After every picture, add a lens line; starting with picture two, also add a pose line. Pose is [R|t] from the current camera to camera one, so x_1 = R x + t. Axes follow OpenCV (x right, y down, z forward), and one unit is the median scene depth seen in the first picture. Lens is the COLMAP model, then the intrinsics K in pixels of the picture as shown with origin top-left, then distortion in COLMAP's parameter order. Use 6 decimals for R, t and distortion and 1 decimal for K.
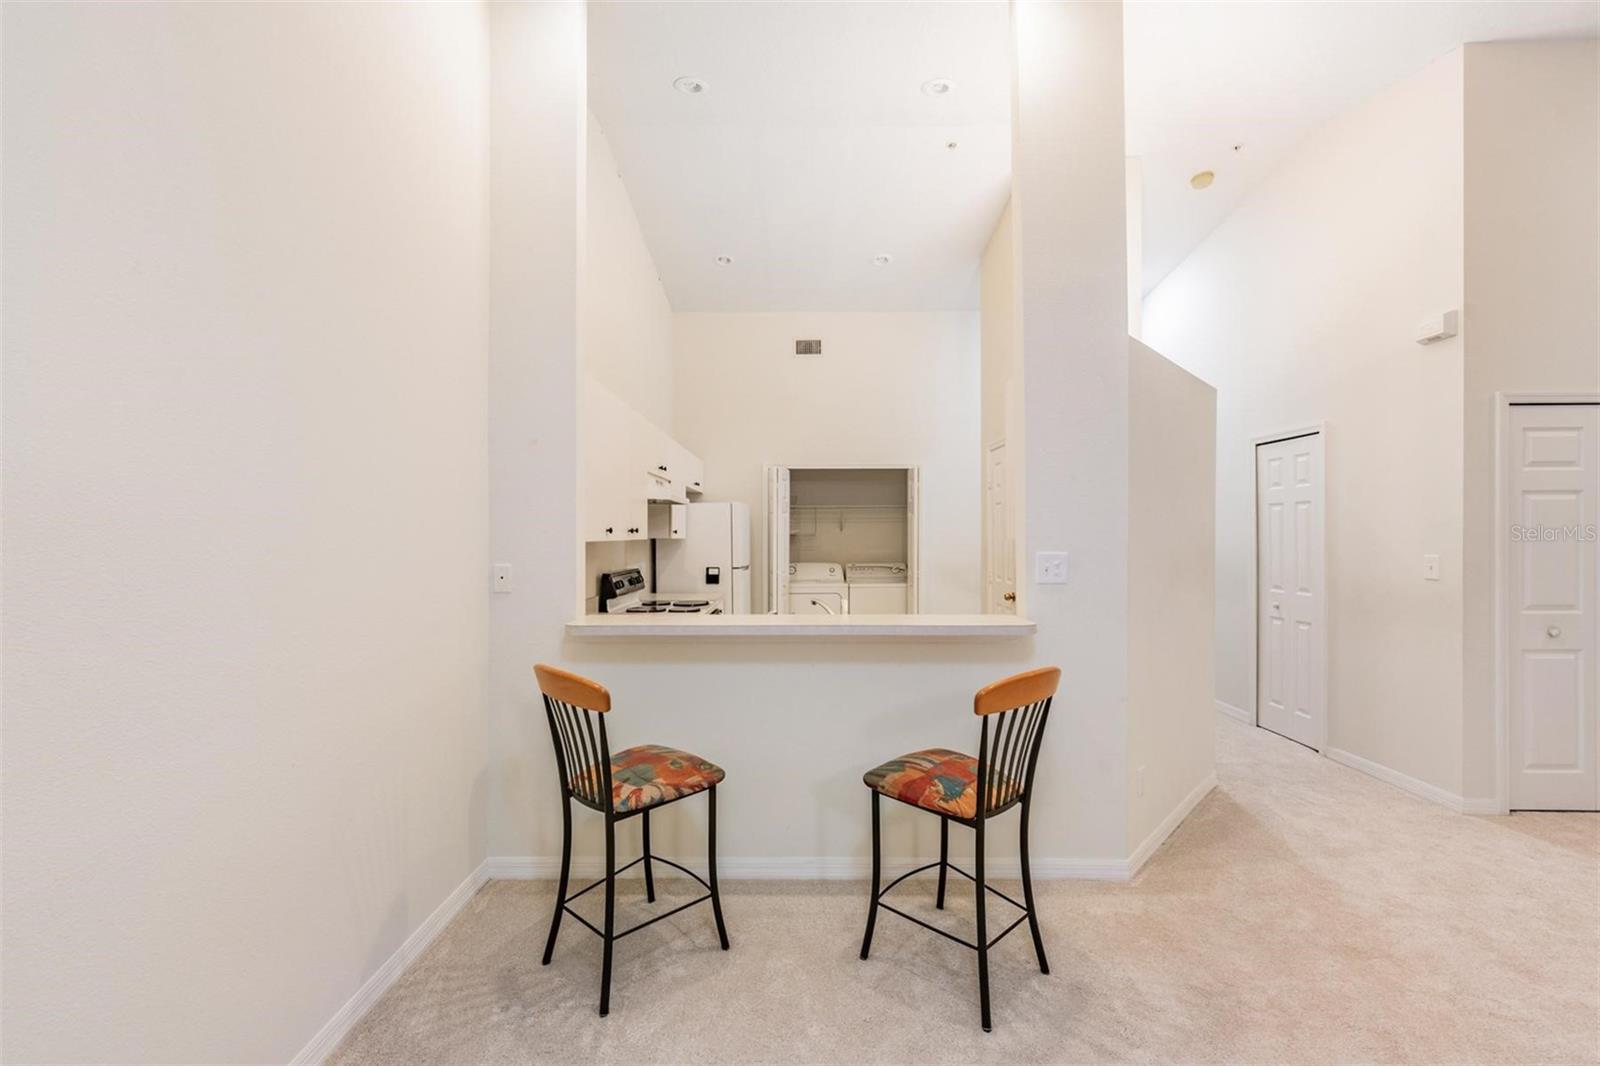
lens RADIAL K [[649.0, 0, 798.0], [0, 649.0, 528.7], [0, 0, 1]] dist [0.000398, -0.000340]
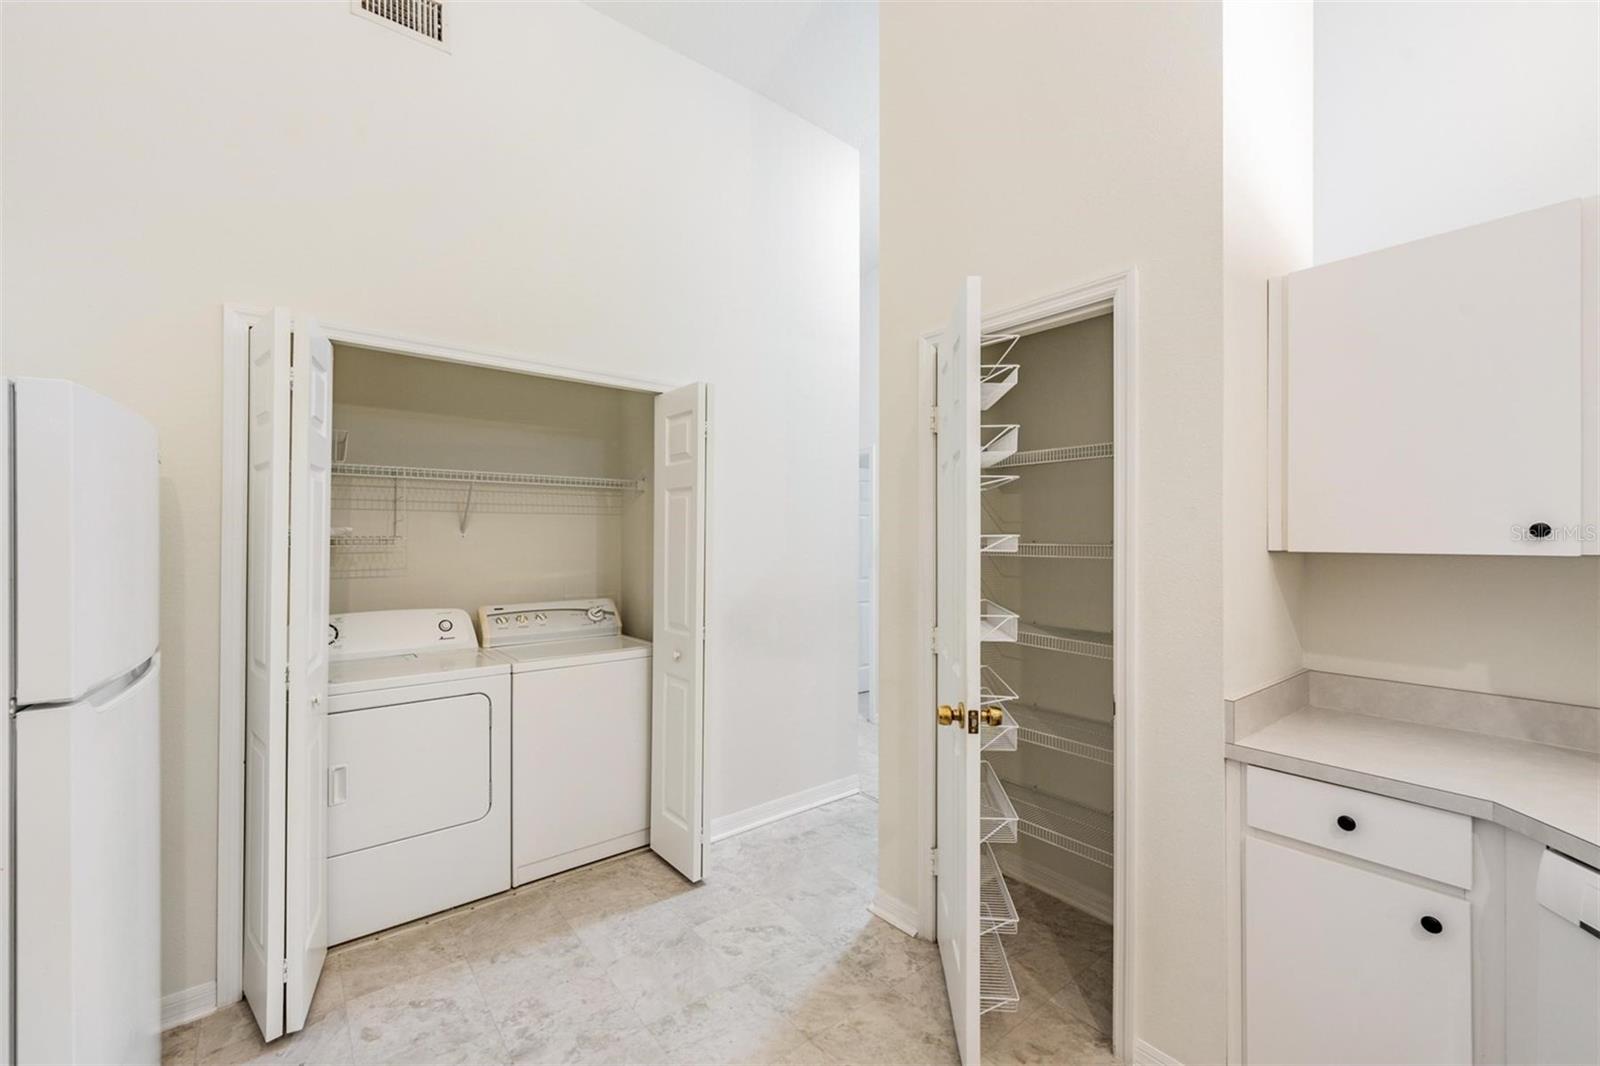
lens RADIAL K [[652.9, 0, 800.0], [0, 652.9, 533.0], [0, 0, 1]] dist [-0.000967, -0.000079]
pose [[0.784533, 0.005029, 0.620067, -0.063053], [-0.003124, 0.999986, -0.004157, 0.013021], [-0.620080, 0.001324, 0.784538, 1.165633]]
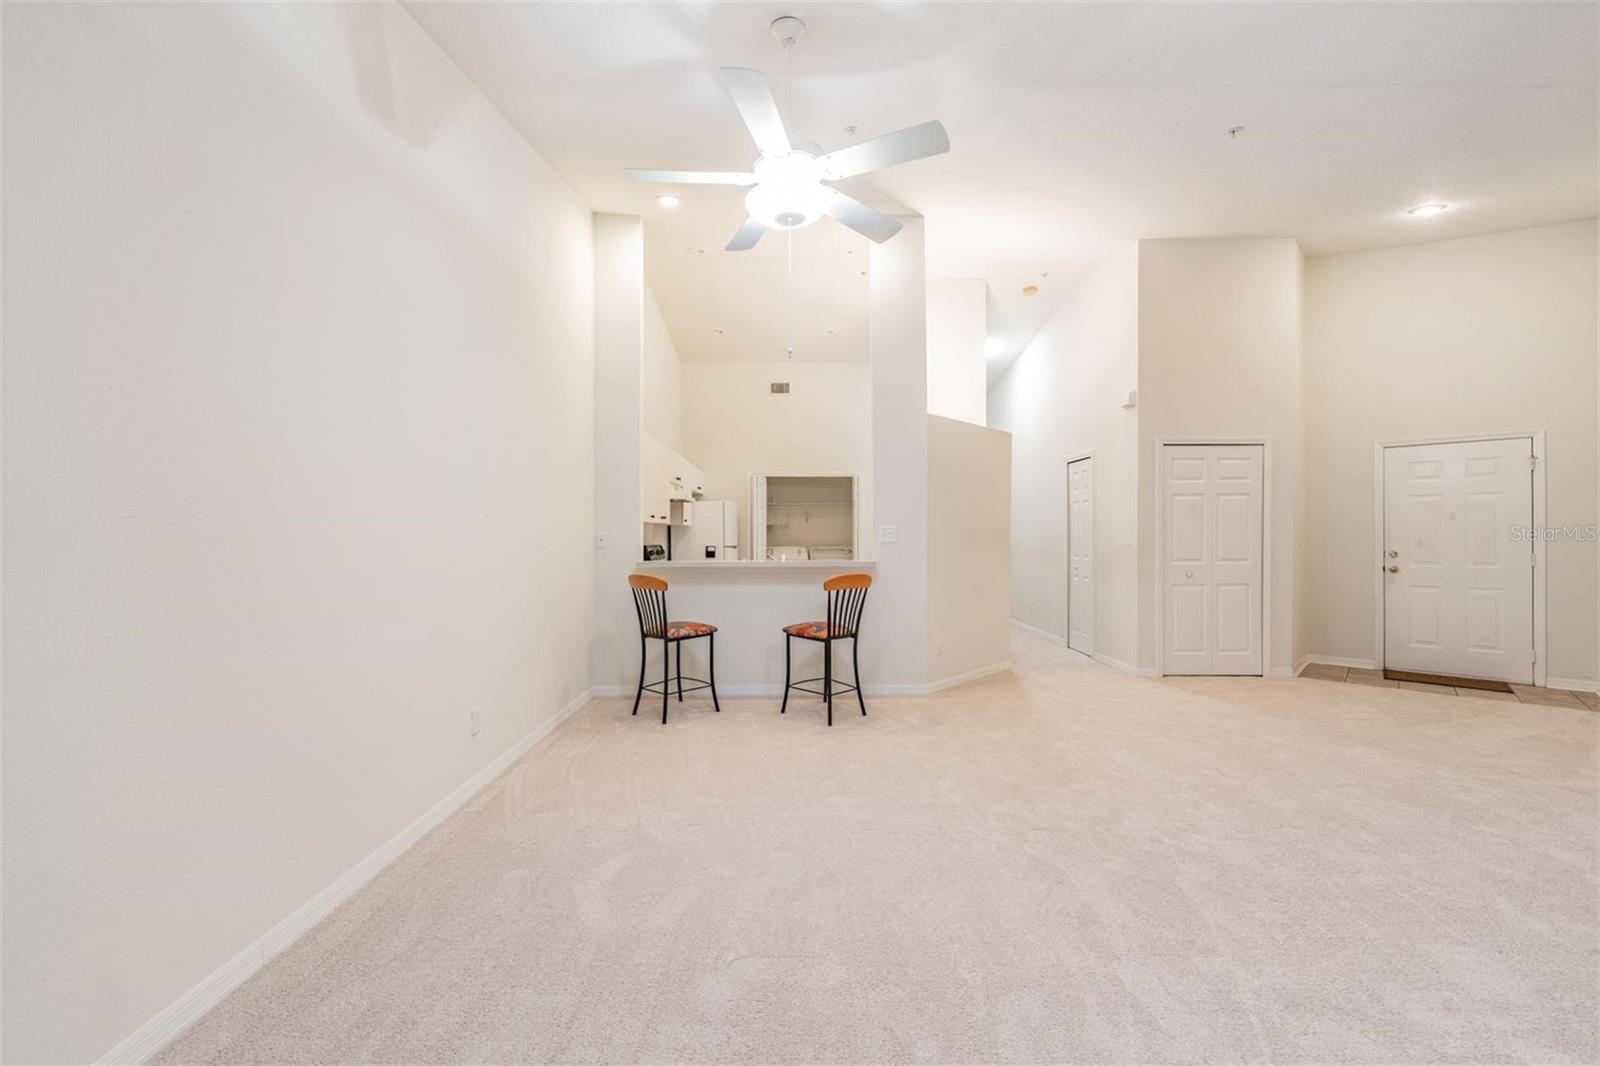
lens RADIAL K [[650.4, 0, 802.8], [0, 650.4, 532.0], [0, 0, 1]] dist [0.000181, -0.000077]
pose [[0.999924, -0.000723, 0.012302, 0.092973], [0.000654, 0.999984, 0.005580, 0.033904], [-0.012306, -0.005571, 0.999909, -0.746418]]
